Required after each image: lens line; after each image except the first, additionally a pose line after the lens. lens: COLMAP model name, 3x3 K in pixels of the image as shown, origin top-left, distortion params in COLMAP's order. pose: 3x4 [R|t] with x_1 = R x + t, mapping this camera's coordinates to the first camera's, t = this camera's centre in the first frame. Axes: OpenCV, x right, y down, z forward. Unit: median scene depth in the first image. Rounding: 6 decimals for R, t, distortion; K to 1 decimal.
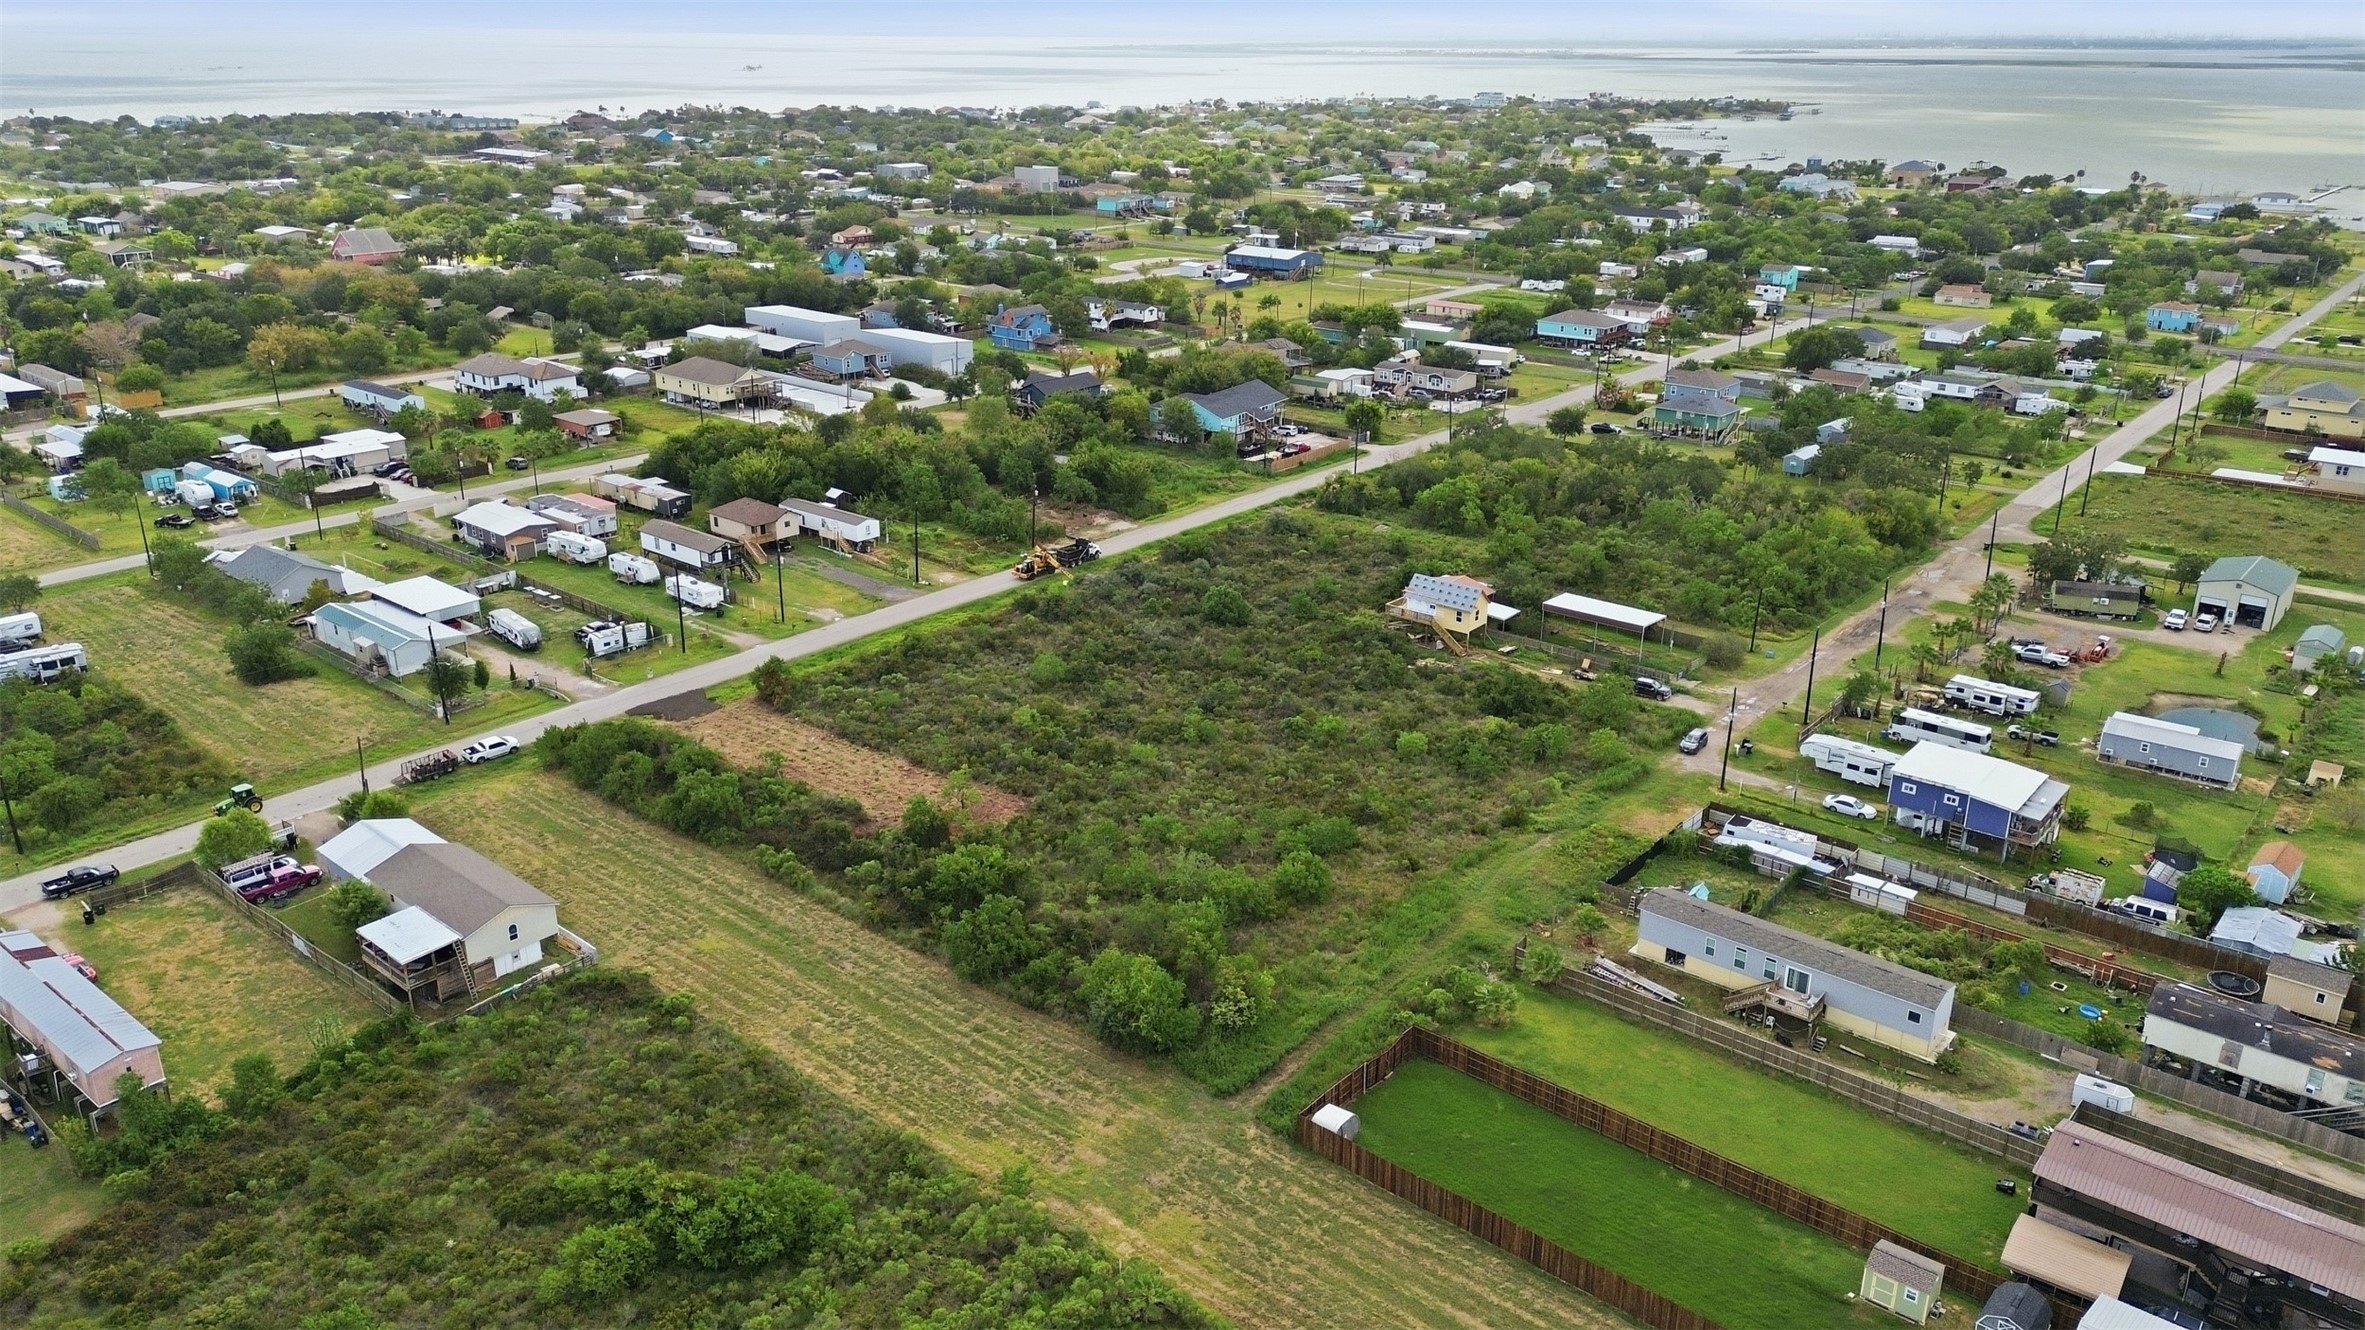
lens RADIAL K [[1663.3, 0, 1182.5], [0, 1663.3, 665.0], [0, 0, 1]] dist [0.075298, -0.073010]
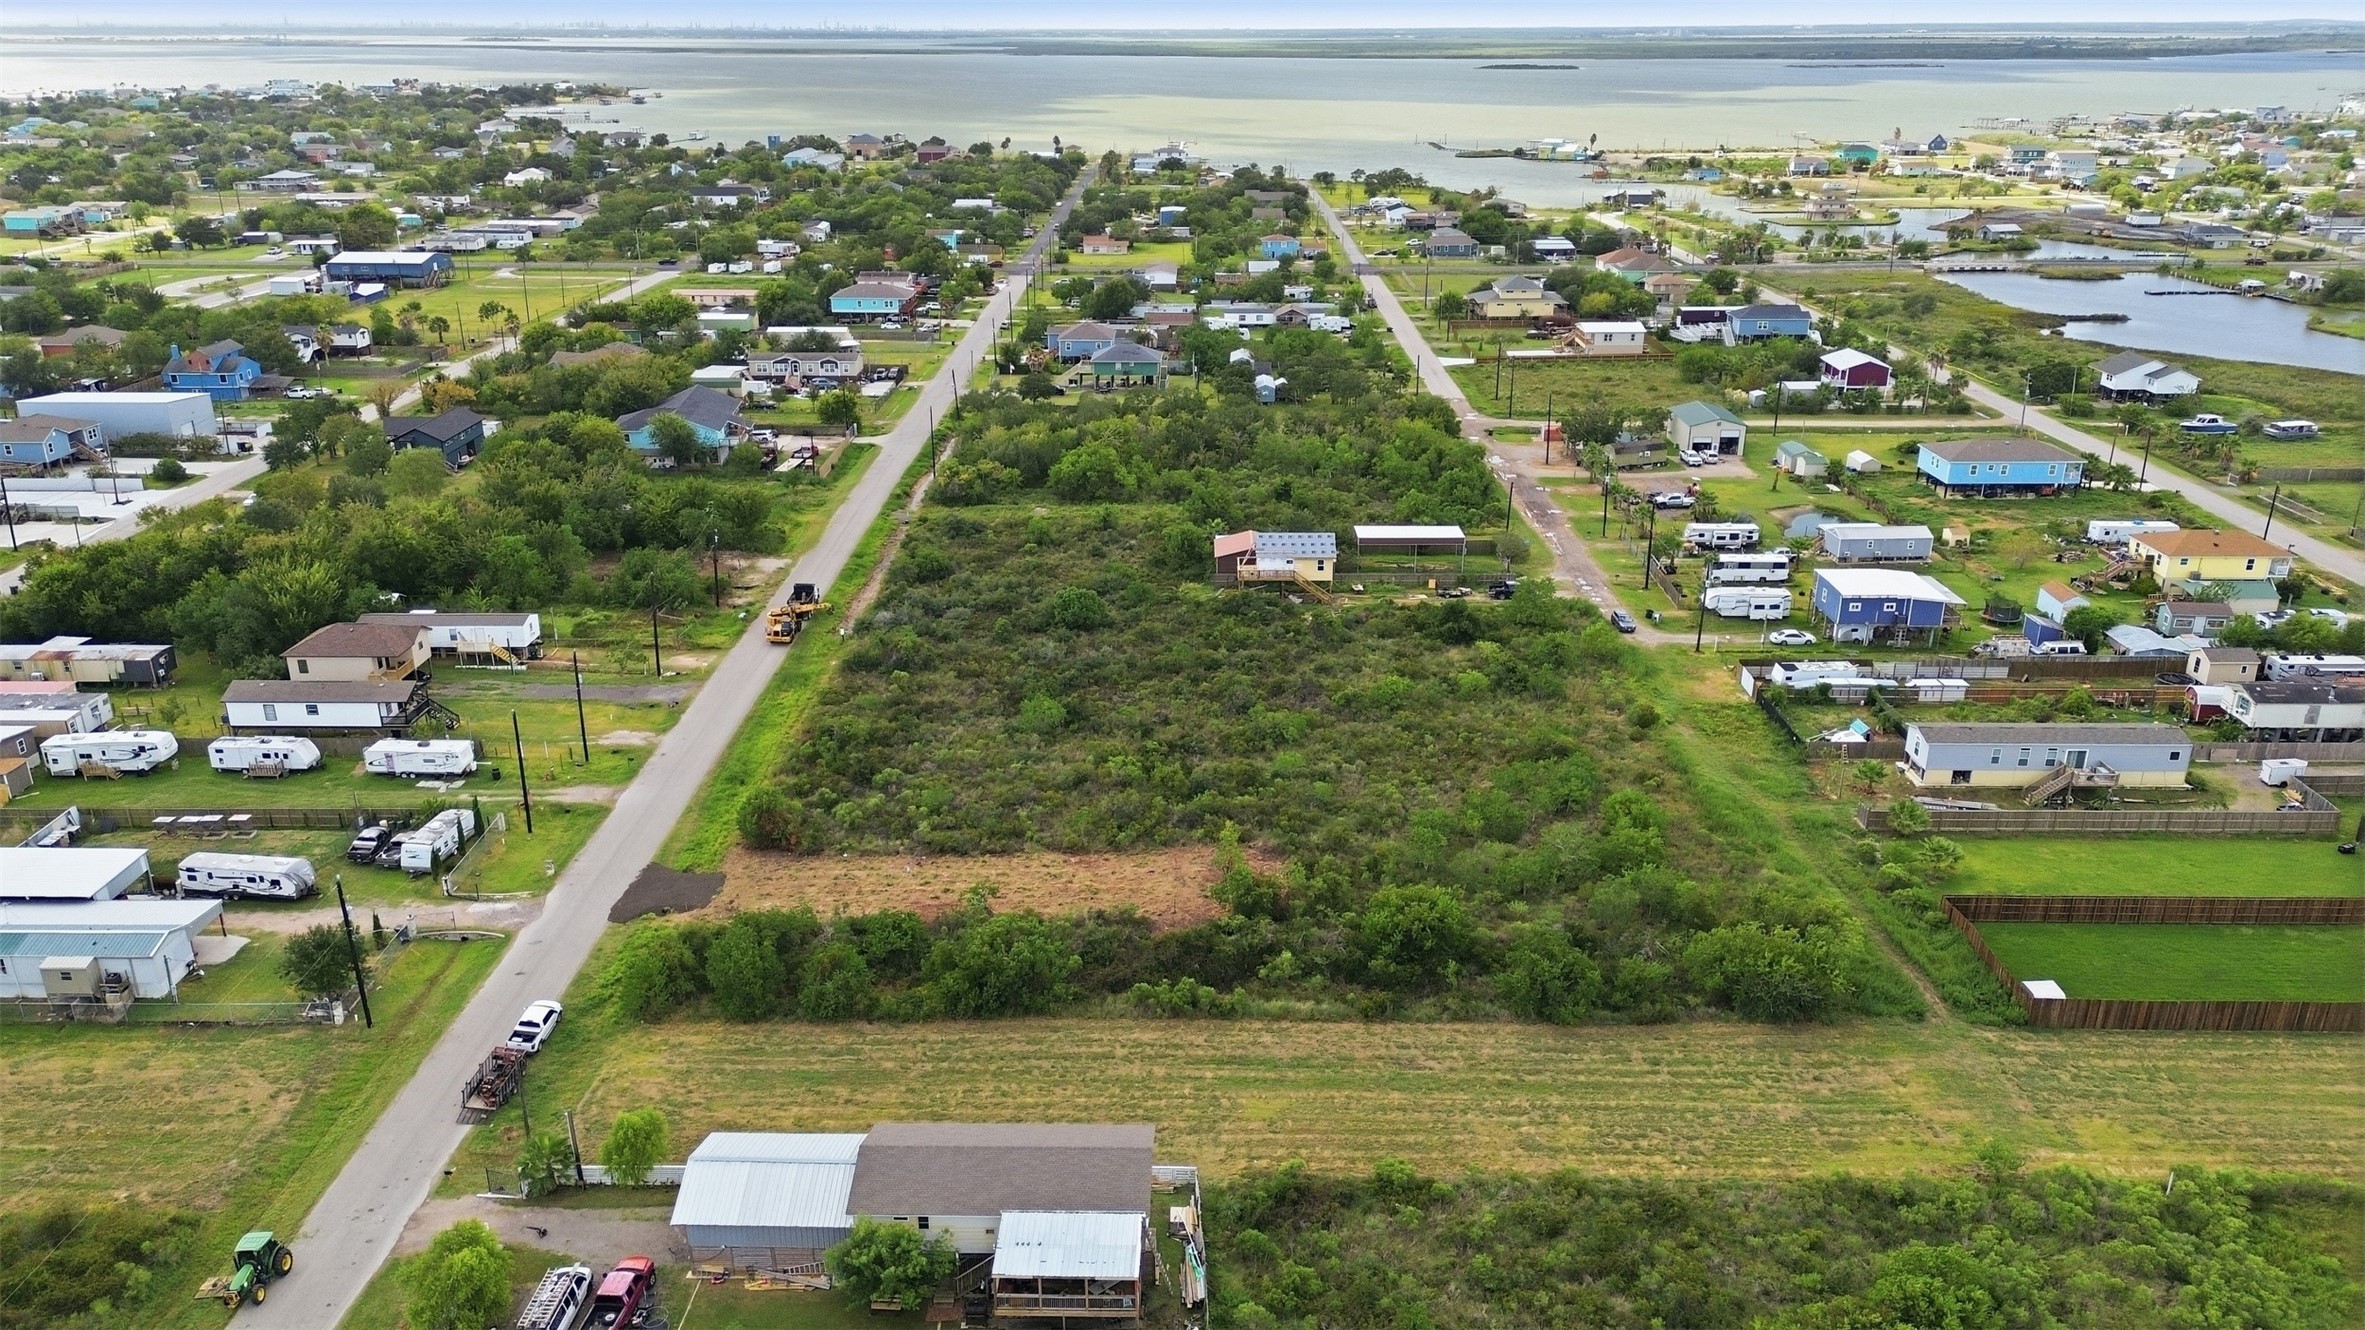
lens RADIAL K [[1654.3, 0, 1184.2], [0, 1654.3, 693.4], [0, 0, 1]] dist [0.071575, -0.070205]
pose [[0.768166, -0.243255, 0.592240, -0.490151], [0.230186, 0.968091, 0.099068, -0.070879], [-0.597441, 0.060224, 0.799648, 0.271227]]
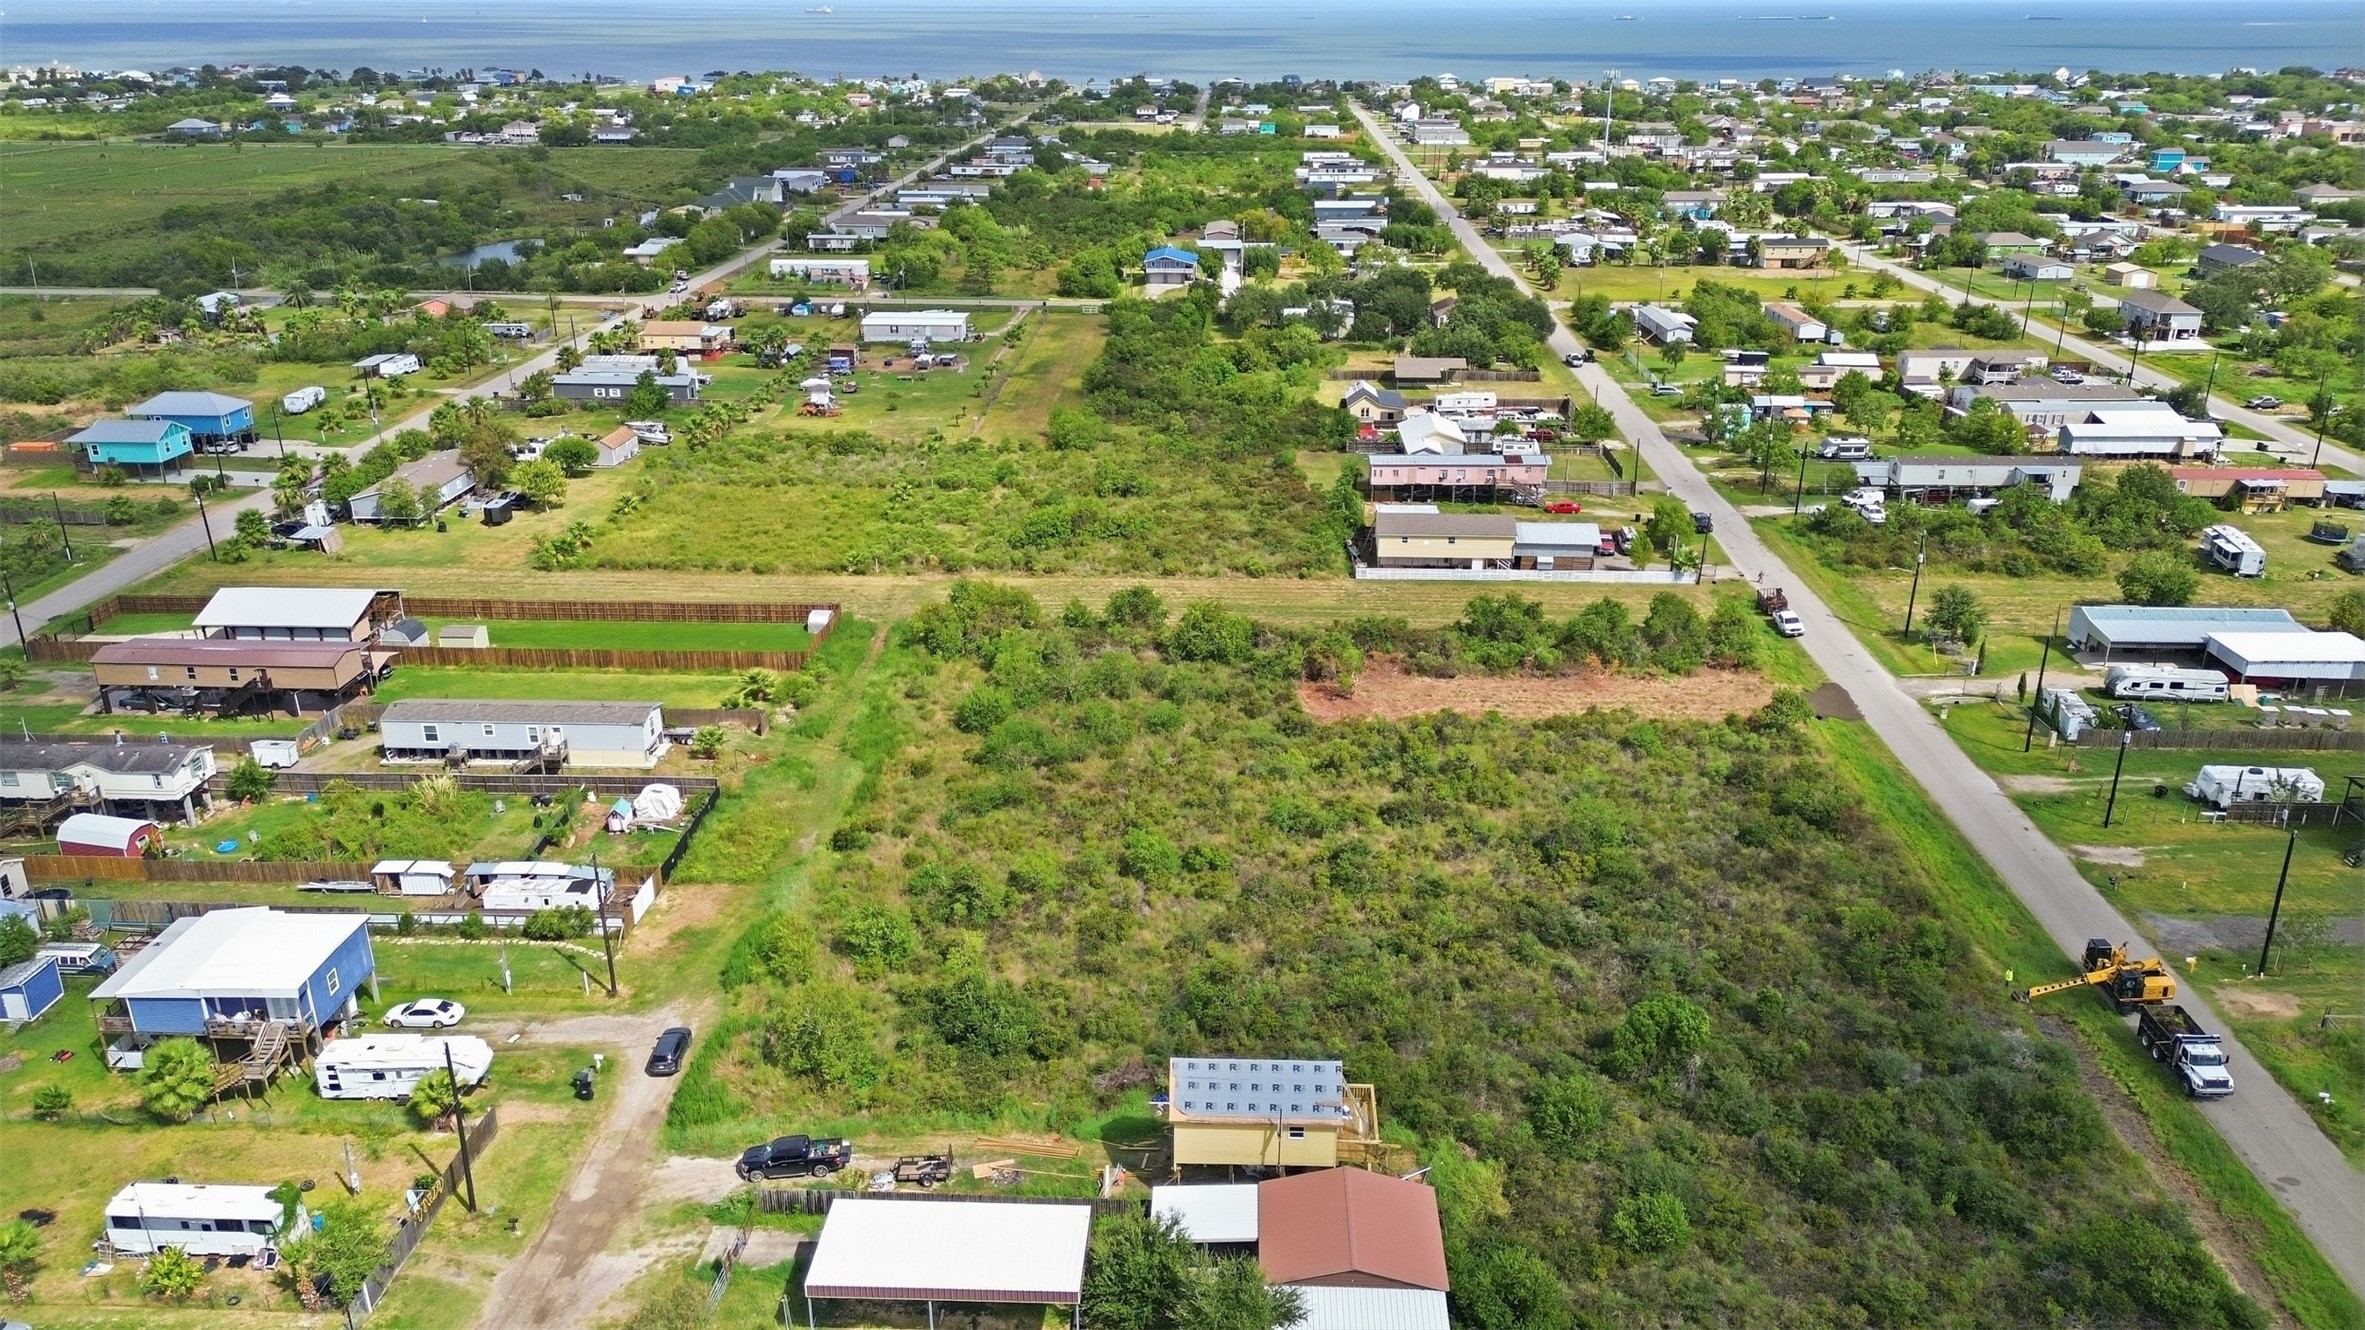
lens RADIAL K [[1663.3, 0, 1182.5], [0, 1663.3, 665.0], [0, 0, 1]] dist [0.075298, -0.073010]
pose [[-0.790175, 0.218263, -0.572699, 0.413936], [-0.220929, 0.770175, 0.598348, -0.400813], [0.571676, 0.599326, -0.560353, 1.185618]]
